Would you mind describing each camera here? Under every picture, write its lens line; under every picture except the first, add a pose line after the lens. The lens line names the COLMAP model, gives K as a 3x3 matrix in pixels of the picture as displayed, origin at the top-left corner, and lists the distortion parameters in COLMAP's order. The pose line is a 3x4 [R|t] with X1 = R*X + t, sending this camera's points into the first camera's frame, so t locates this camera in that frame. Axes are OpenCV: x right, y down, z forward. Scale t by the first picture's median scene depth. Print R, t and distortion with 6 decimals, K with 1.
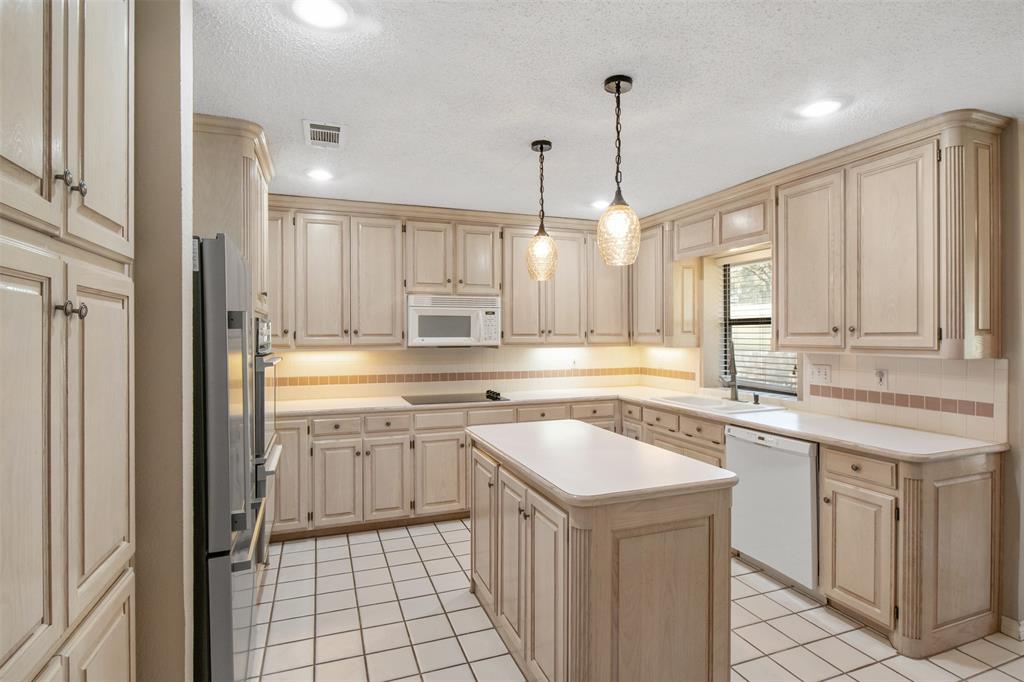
lens RADIAL K [[510.7, 0, 513.4], [0, 510.7, 335.0], [0, 0, 1]] dist [-0.007677, -0.001642]
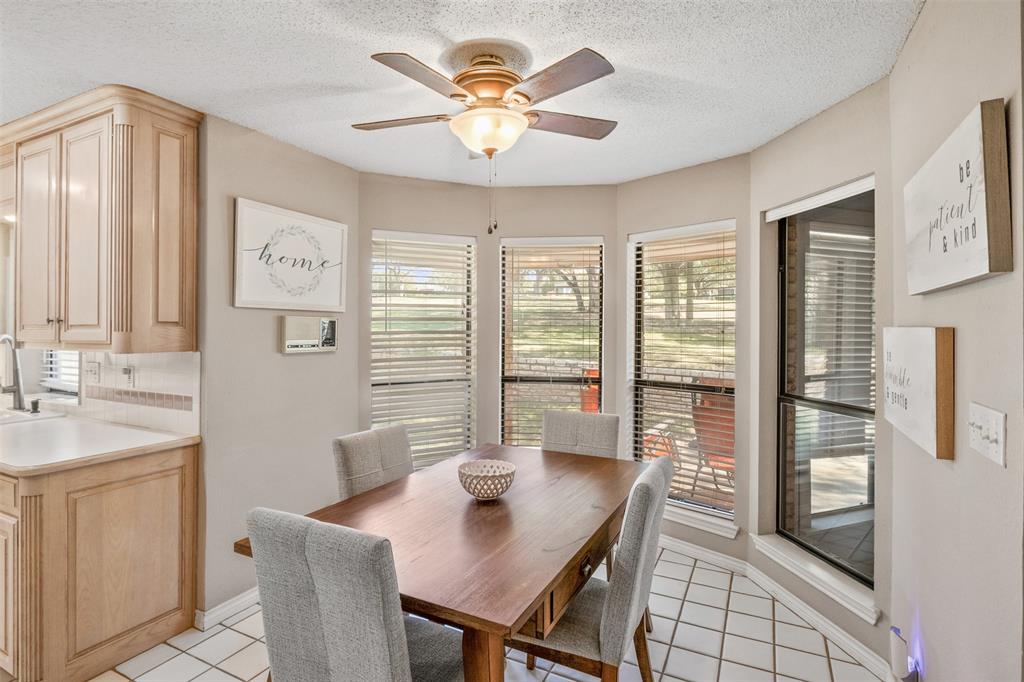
lens RADIAL K [[510.7, 0, 498.6], [0, 510.7, 326.4], [0, 0, 1]] dist [-0.007677, -0.001642]
pose [[0.744797, 0.006145, 0.667262, 0.681062], [-0.001820, 0.999973, -0.007178, 0.003116], [-0.667288, 0.004132, 0.744788, -0.135719]]
